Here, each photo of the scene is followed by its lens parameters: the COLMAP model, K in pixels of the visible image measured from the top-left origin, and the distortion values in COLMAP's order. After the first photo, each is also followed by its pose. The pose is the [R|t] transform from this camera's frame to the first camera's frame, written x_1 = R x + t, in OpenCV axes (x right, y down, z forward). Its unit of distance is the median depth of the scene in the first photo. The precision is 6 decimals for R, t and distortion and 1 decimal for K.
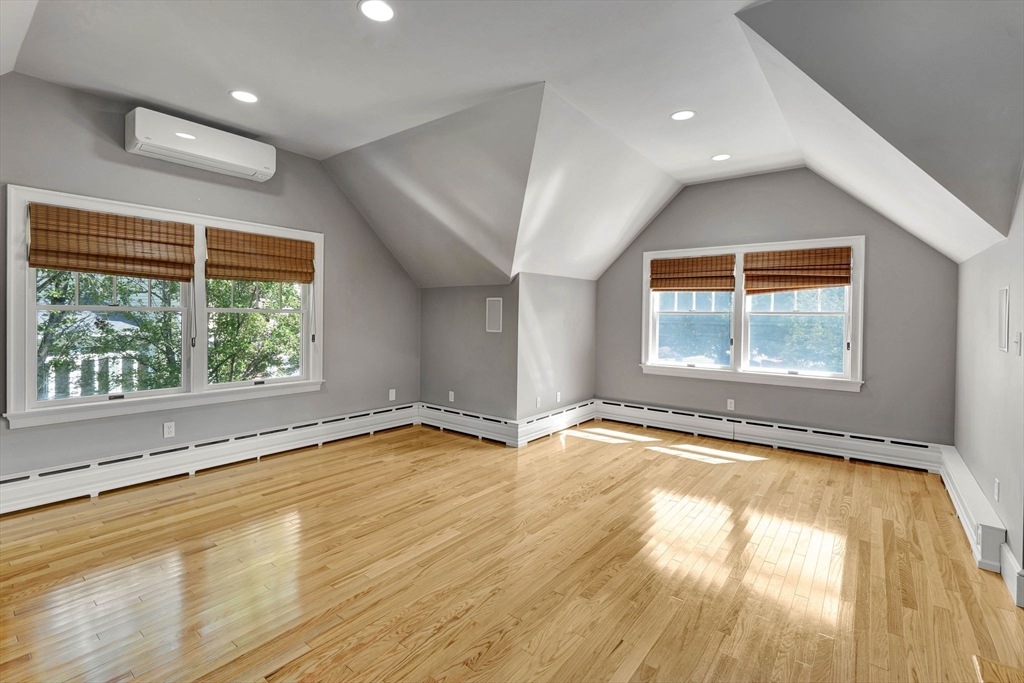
lens RADIAL K [[465.1, 0, 513.4], [0, 465.1, 318.0], [0, 0, 1]] dist [-0.001371, -0.000127]
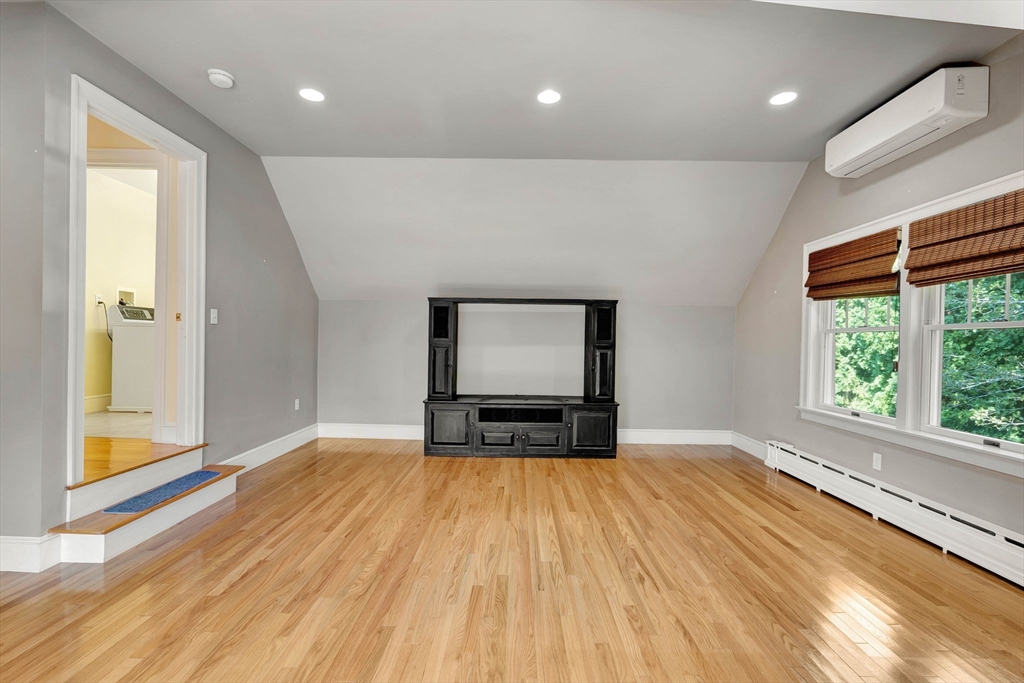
lens RADIAL K [[450.9, 0, 512.0], [0, 450.9, 341.5], [0, 0, 1]] dist [-0.001170, -0.000018]
pose [[-0.791197, -0.027819, -0.610928, 0.410351], [-0.032259, 0.999473, -0.003733, 0.038356], [0.610710, 0.016755, -0.791677, 1.423229]]
